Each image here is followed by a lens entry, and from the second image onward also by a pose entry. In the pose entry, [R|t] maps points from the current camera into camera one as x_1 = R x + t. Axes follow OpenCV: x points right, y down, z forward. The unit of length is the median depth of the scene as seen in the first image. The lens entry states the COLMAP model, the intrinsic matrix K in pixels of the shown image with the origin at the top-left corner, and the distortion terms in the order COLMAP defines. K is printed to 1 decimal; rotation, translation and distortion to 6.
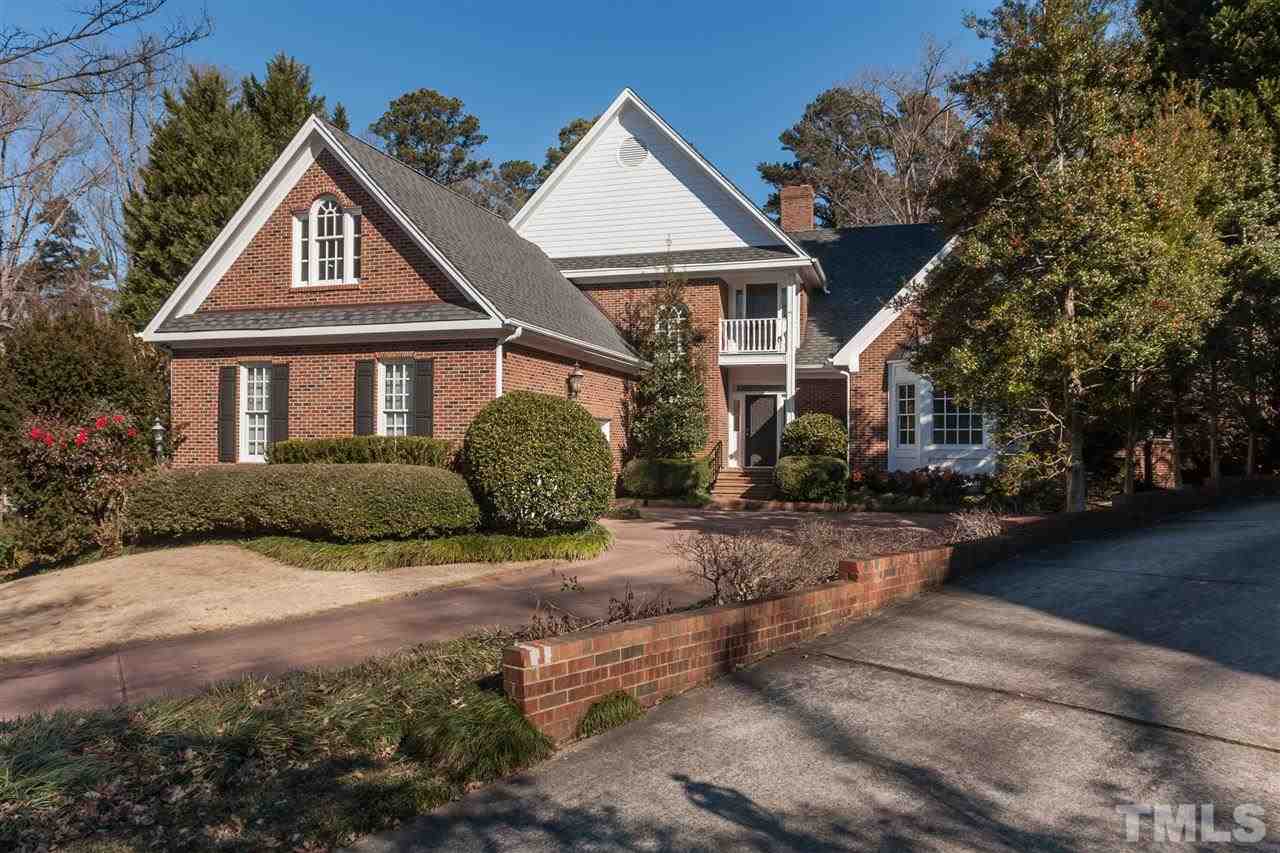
lens RADIAL K [[854.2, 0, 640.0], [0, 854.2, 426.5], [0, 0, 1]] dist [0.002878, 0.000930]
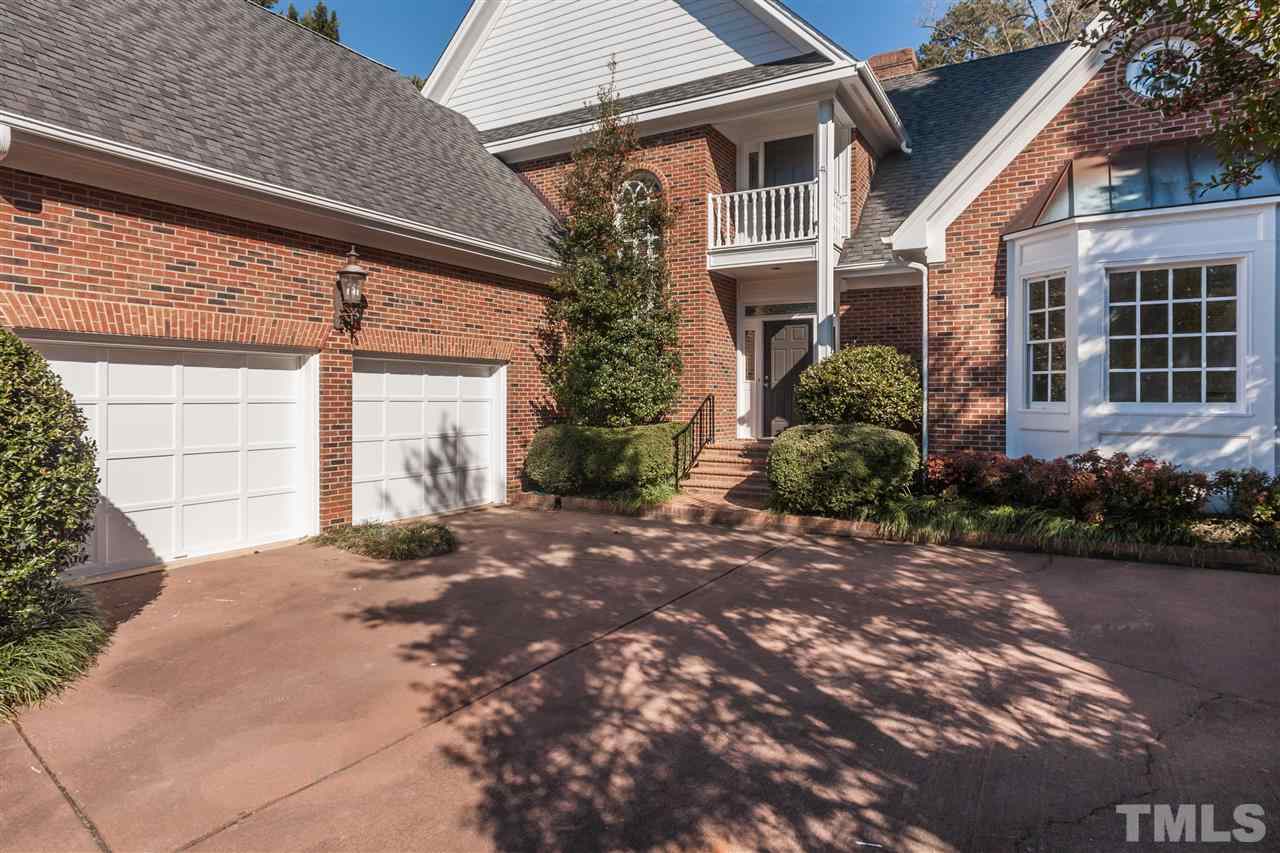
lens RADIAL K [[717.9, 0, 636.7], [0, 717.9, 389.4], [0, 0, 1]] dist [-0.002001, 0.000605]
pose [[0.973016, -0.004420, -0.230696, 0.175772], [0.006837, 0.999930, 0.009679, 0.007839], [0.230637, -0.010995, 0.972978, 0.538202]]
